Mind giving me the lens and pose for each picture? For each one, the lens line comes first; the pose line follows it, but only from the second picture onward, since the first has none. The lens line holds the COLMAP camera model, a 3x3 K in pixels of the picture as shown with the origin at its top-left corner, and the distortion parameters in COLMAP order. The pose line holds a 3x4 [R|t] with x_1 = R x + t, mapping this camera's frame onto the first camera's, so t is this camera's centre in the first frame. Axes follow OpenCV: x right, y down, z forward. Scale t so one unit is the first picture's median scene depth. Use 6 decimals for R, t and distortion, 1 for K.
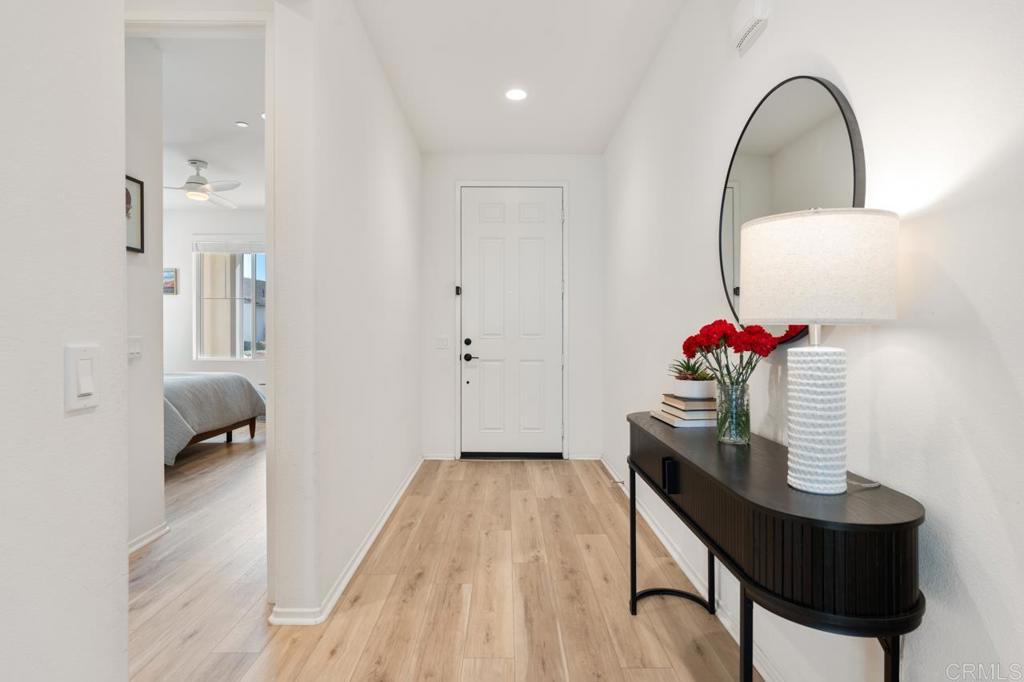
lens RADIAL K [[536.6, 0, 512.0], [0, 536.6, 341.0], [0, 0, 1]] dist [-0.001514, -0.000239]
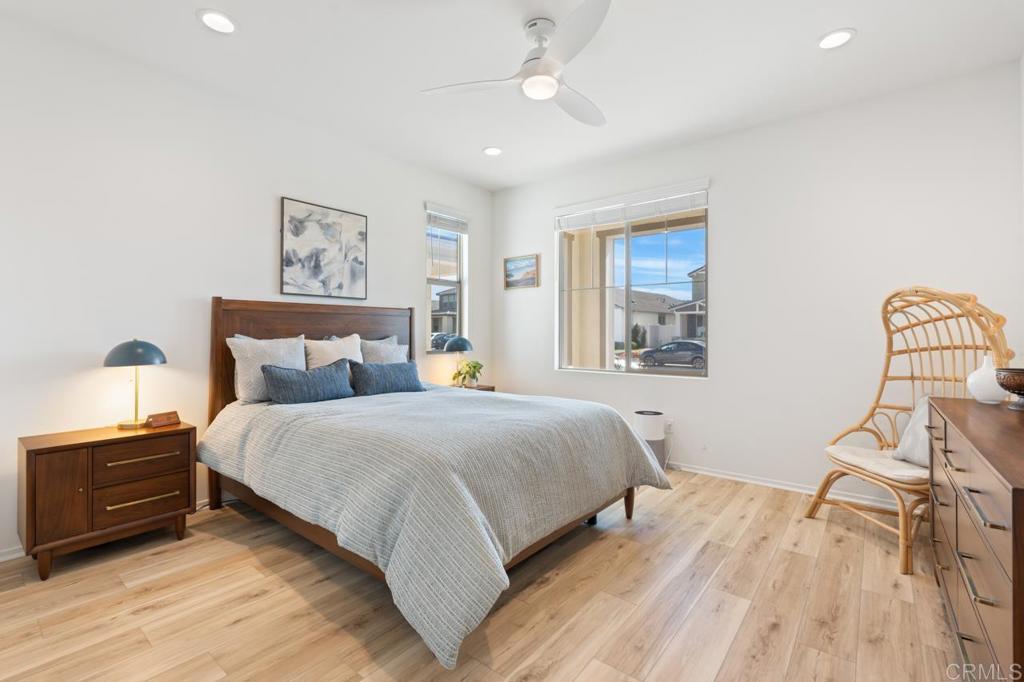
lens RADIAL K [[457.5, 0, 512.0], [0, 457.5, 341.0], [0, 0, 1]] dist [-0.001452, -0.000115]
pose [[0.775611, 0.003020, -0.631204, -0.228931], [-0.002314, 0.999995, 0.001940, -0.008174], [0.631207, -0.000044, 0.775614, 0.454134]]
